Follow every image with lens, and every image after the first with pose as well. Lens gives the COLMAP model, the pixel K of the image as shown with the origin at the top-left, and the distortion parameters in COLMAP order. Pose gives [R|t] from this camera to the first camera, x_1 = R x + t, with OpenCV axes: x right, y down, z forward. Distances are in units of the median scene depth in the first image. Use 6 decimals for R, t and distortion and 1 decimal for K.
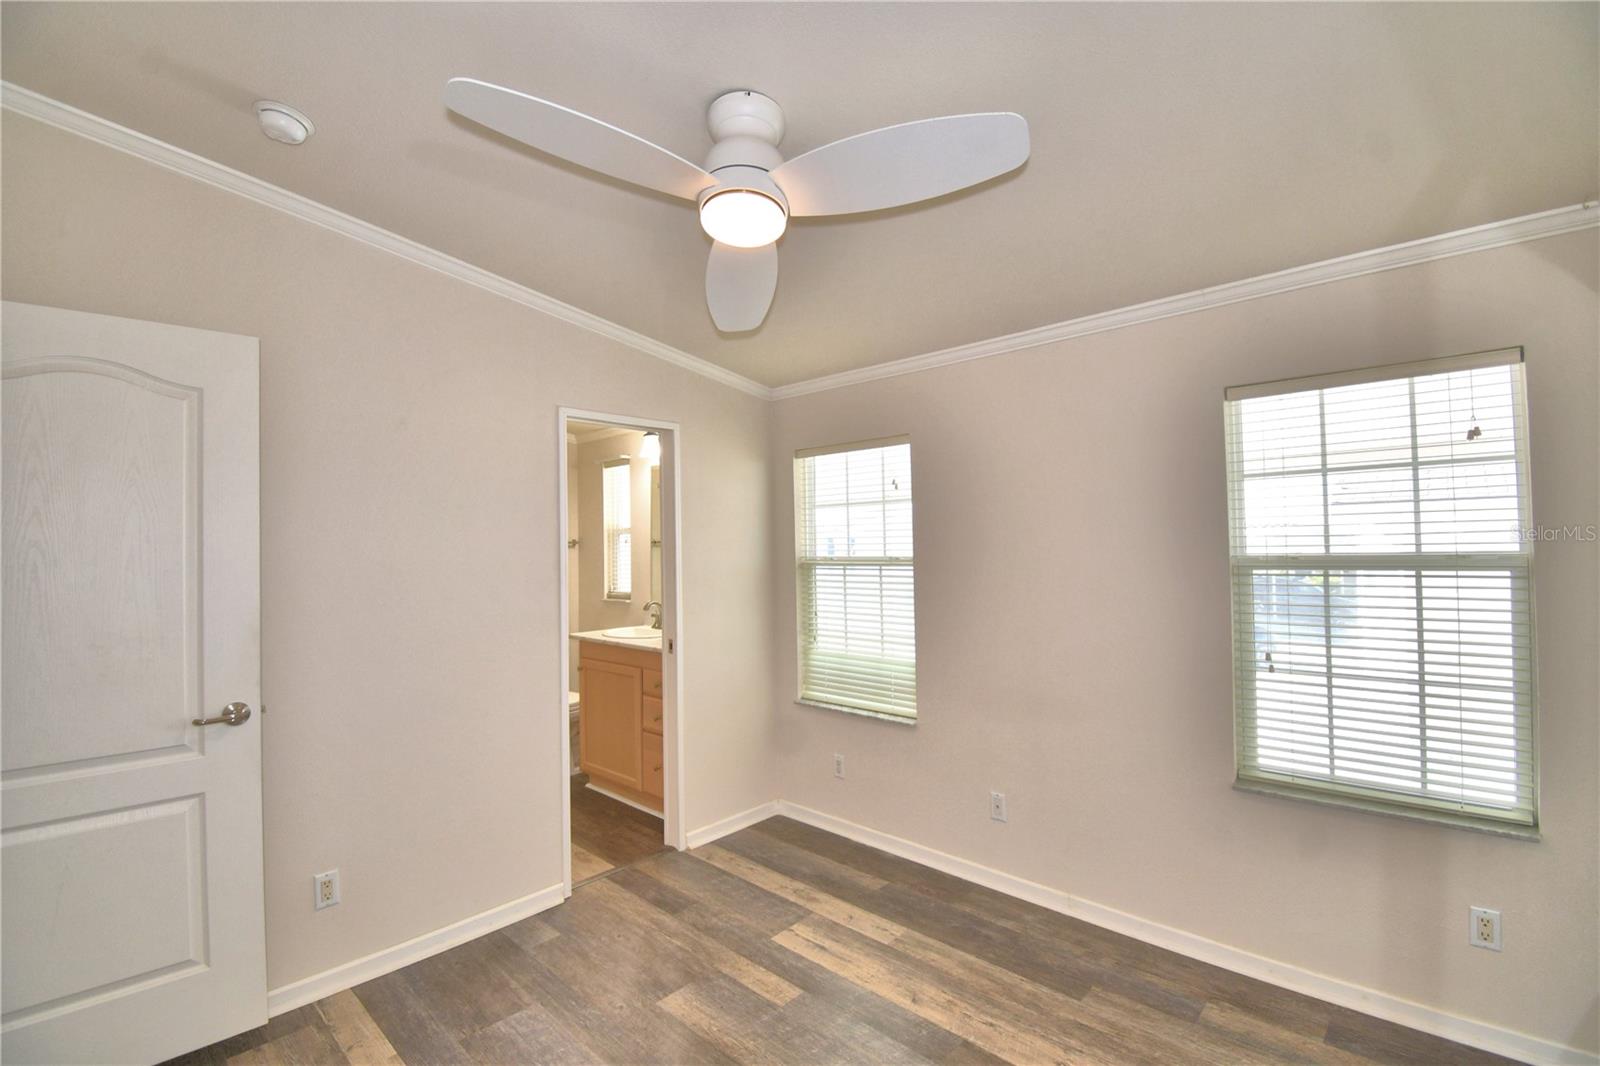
lens RADIAL K [[697.6, 0, 798.5], [0, 697.6, 530.9], [0, 0, 1]] dist [0.023167, -0.025703]
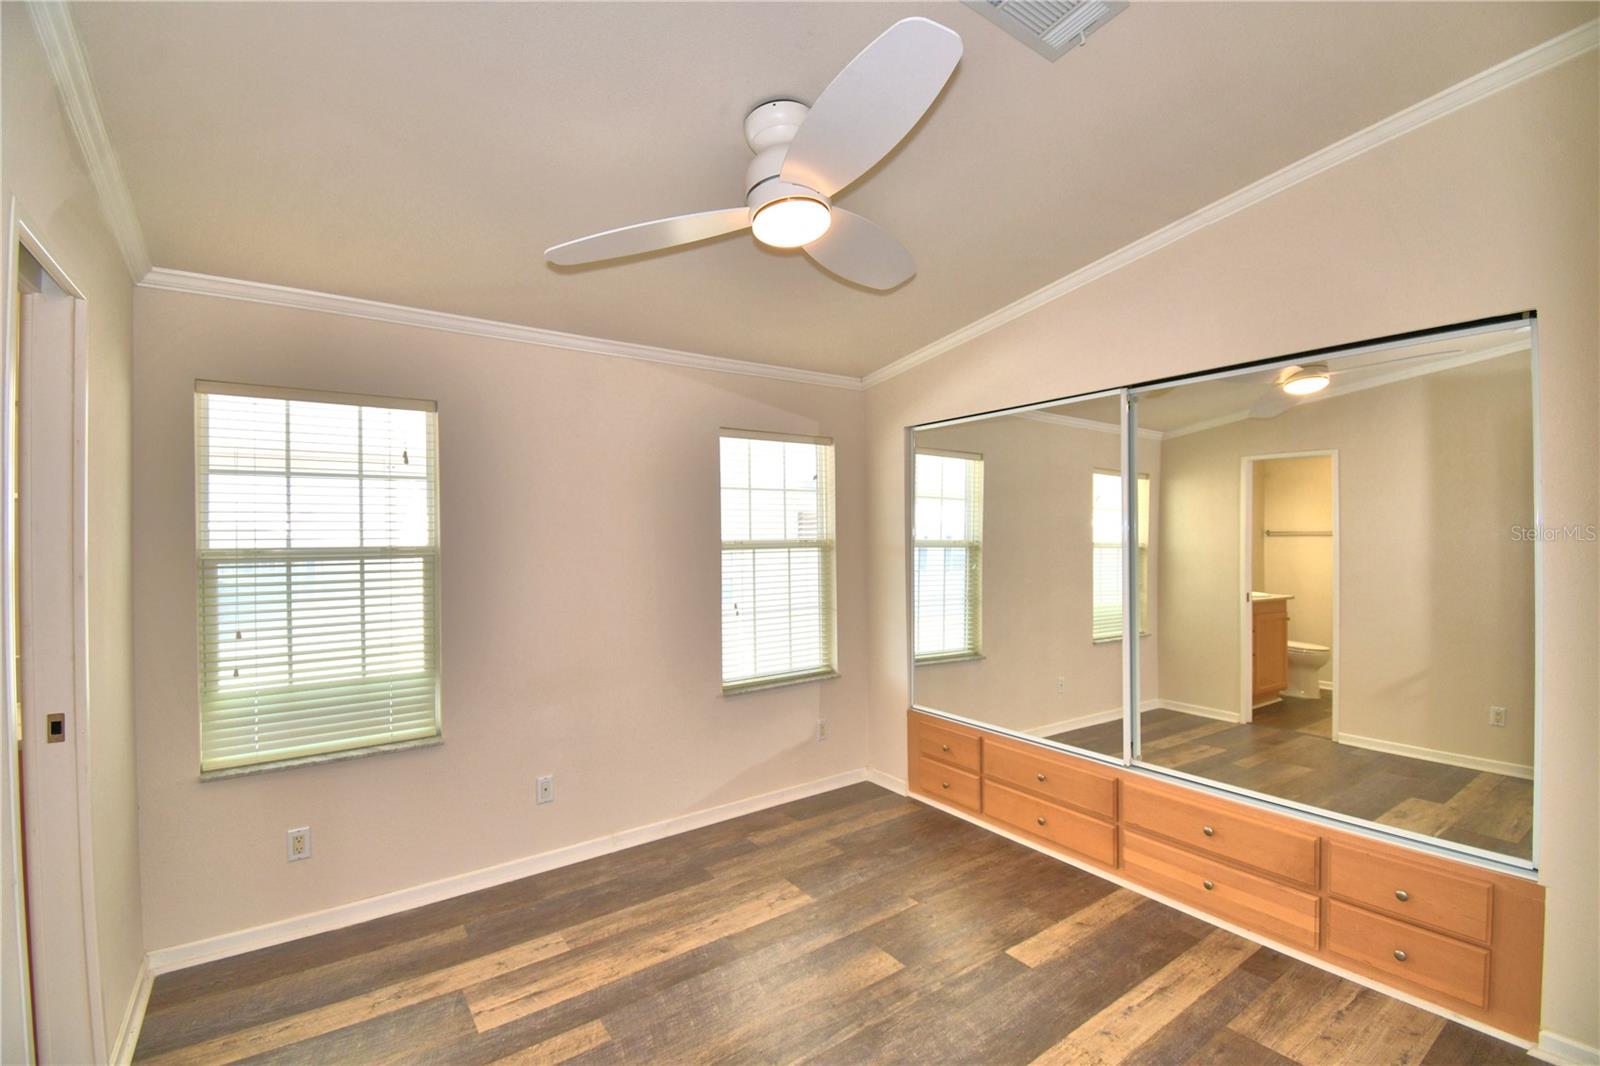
lens RADIAL K [[697.6, 0, 798.5], [0, 697.6, 530.9], [0, 0, 1]] dist [0.023167, -0.025703]
pose [[0.205158, 0.013089, 0.978641, -0.664648], [-0.019841, 0.999761, -0.009212, 0.020528], [-0.978528, -0.017527, 0.205369, 0.451892]]
